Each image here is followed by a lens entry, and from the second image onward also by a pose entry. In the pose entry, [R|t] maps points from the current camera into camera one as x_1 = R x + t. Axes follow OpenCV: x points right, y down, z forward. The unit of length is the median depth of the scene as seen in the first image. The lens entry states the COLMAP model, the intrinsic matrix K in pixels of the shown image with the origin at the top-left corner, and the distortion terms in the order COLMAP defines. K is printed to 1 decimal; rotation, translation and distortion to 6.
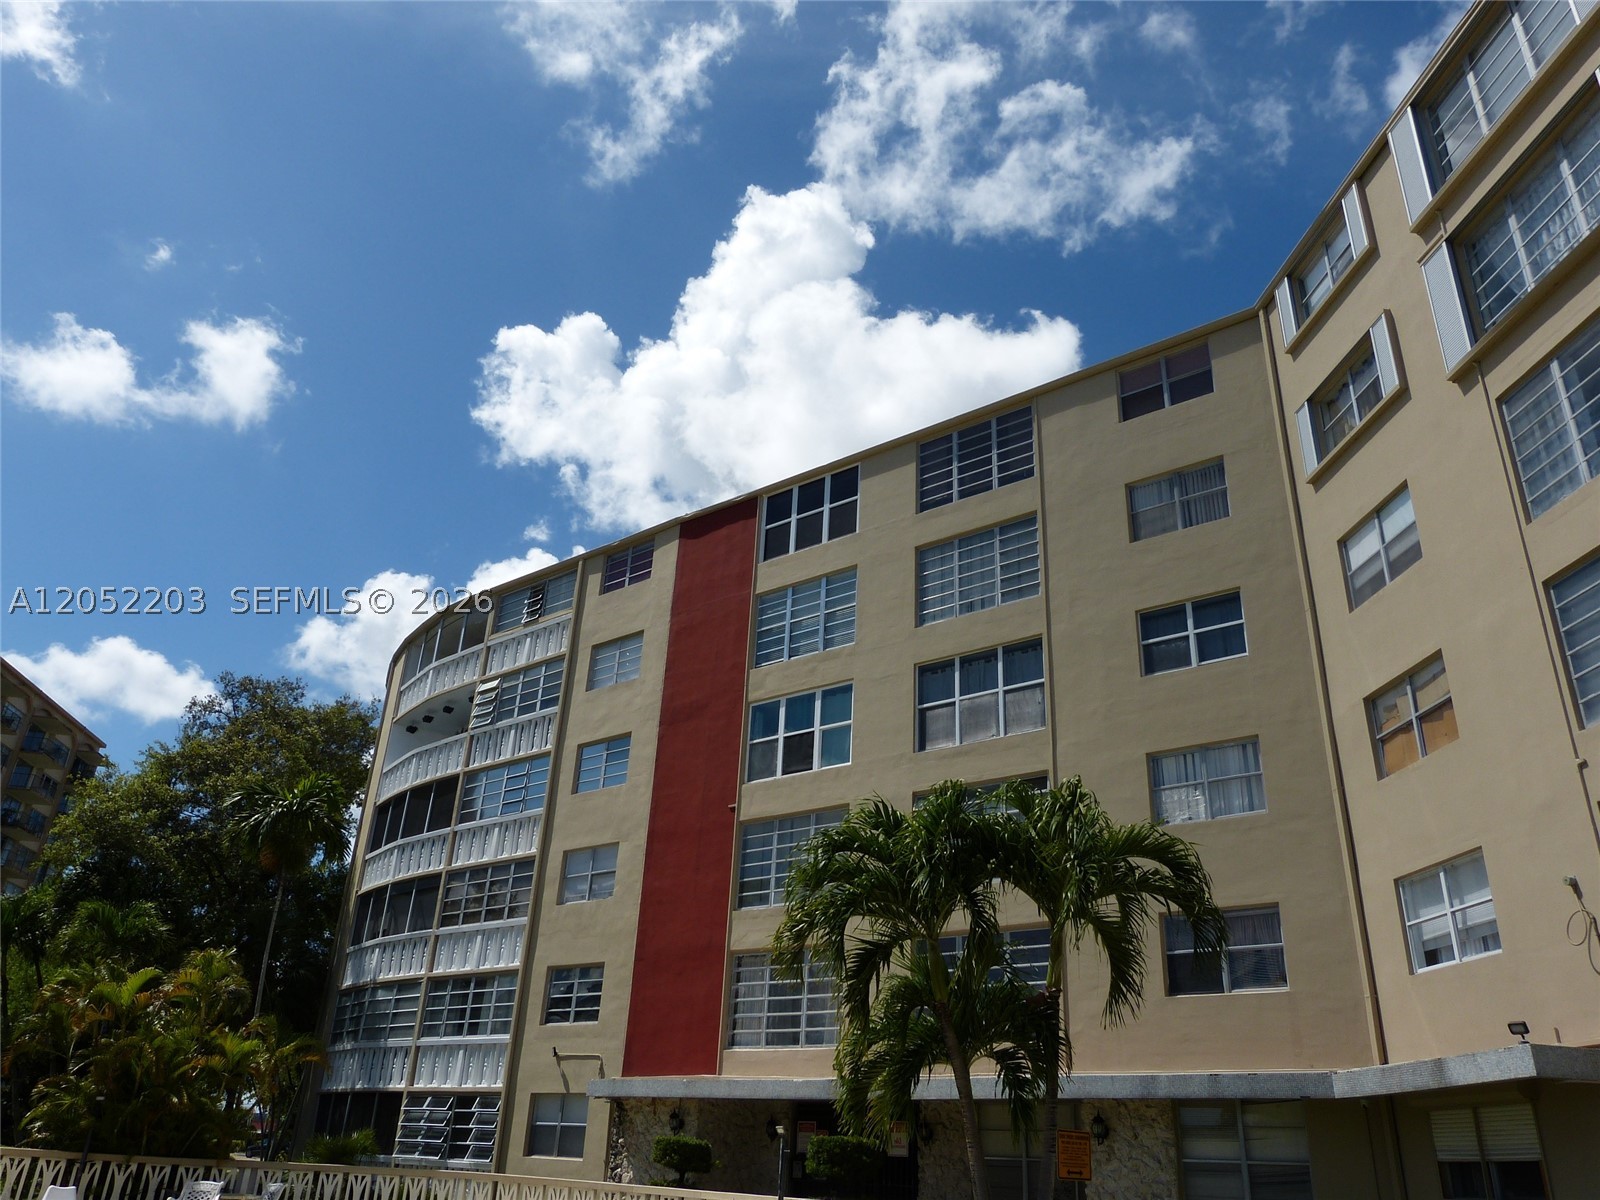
lens RADIAL K [[1197.6, 0, 803.3], [0, 1197.6, 594.6], [0, 0, 1]] dist [-0.040061, 0.032227]
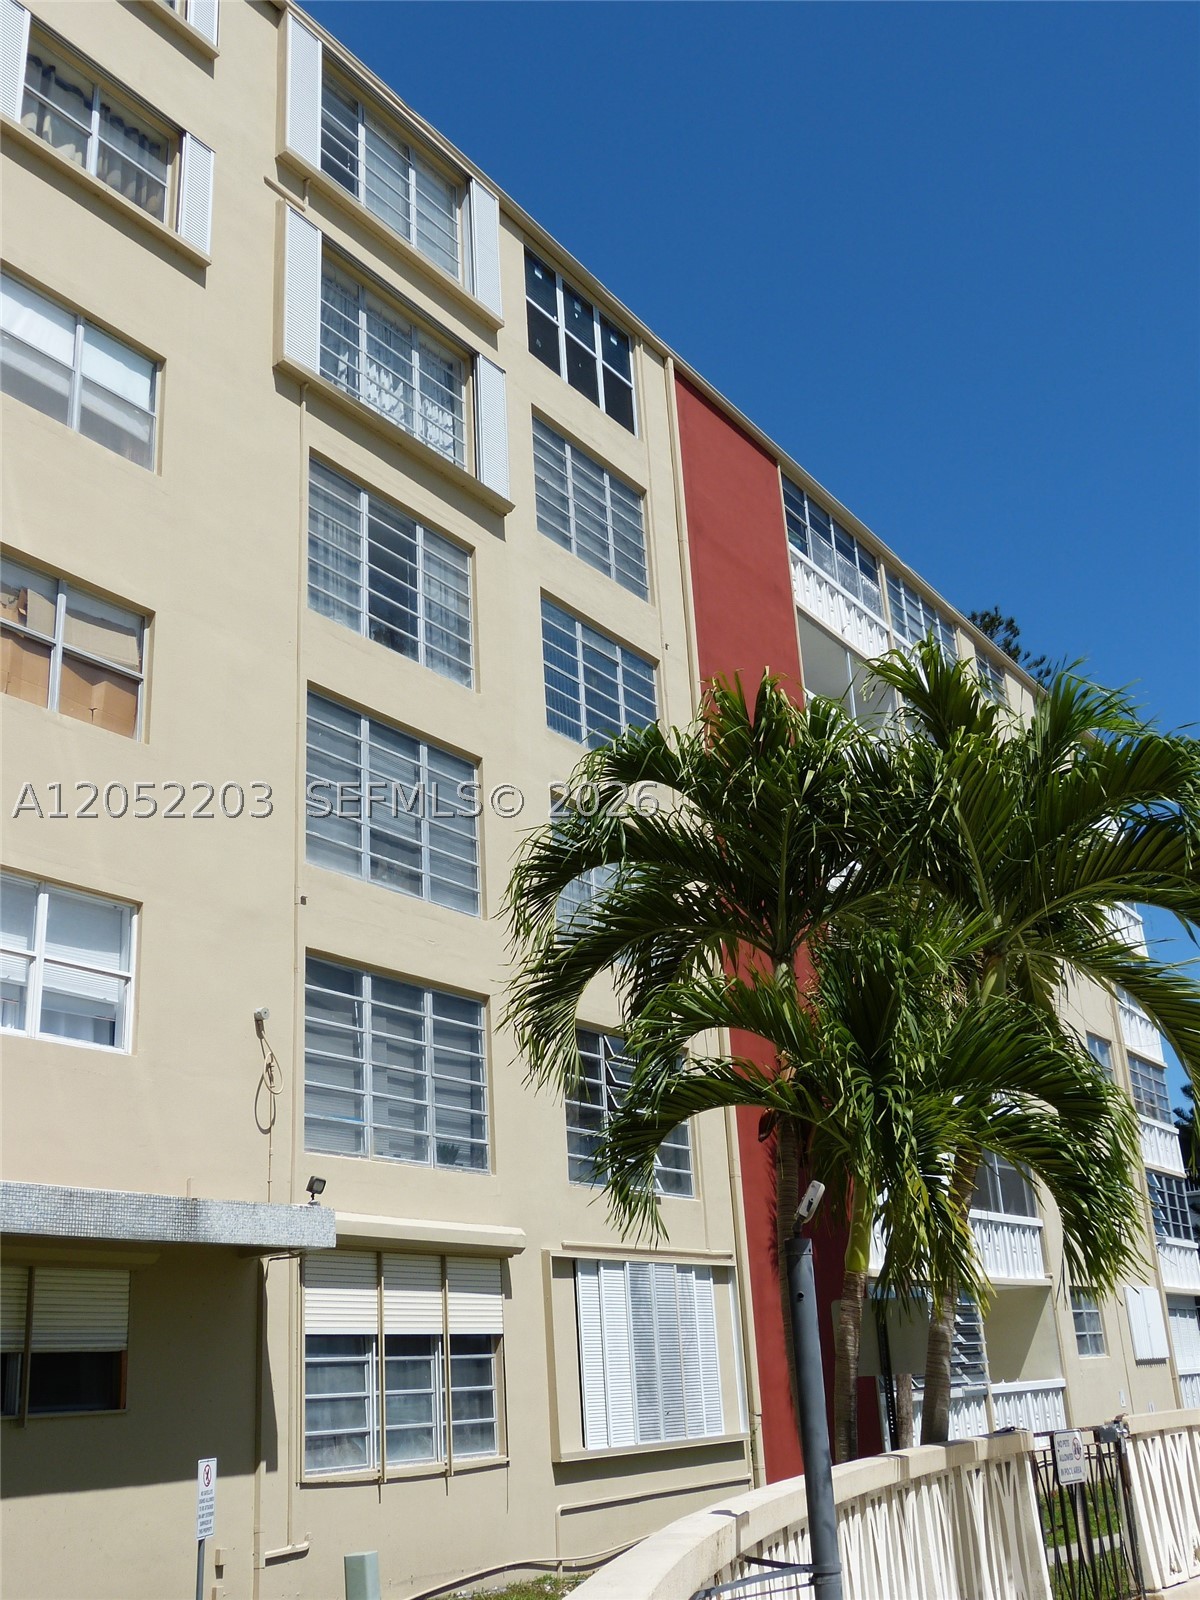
lens RADIAL K [[1626.7, 0, 600.1], [0, 1626.7, 798.9], [0, 0, 1]] dist [-0.064471, 0.000000]
pose [[-0.749633, 0.224339, 0.622674, -0.131132], [-0.271821, 0.753442, -0.598697, 0.422398], [-0.603460, -0.618059, -0.503825, 0.880744]]
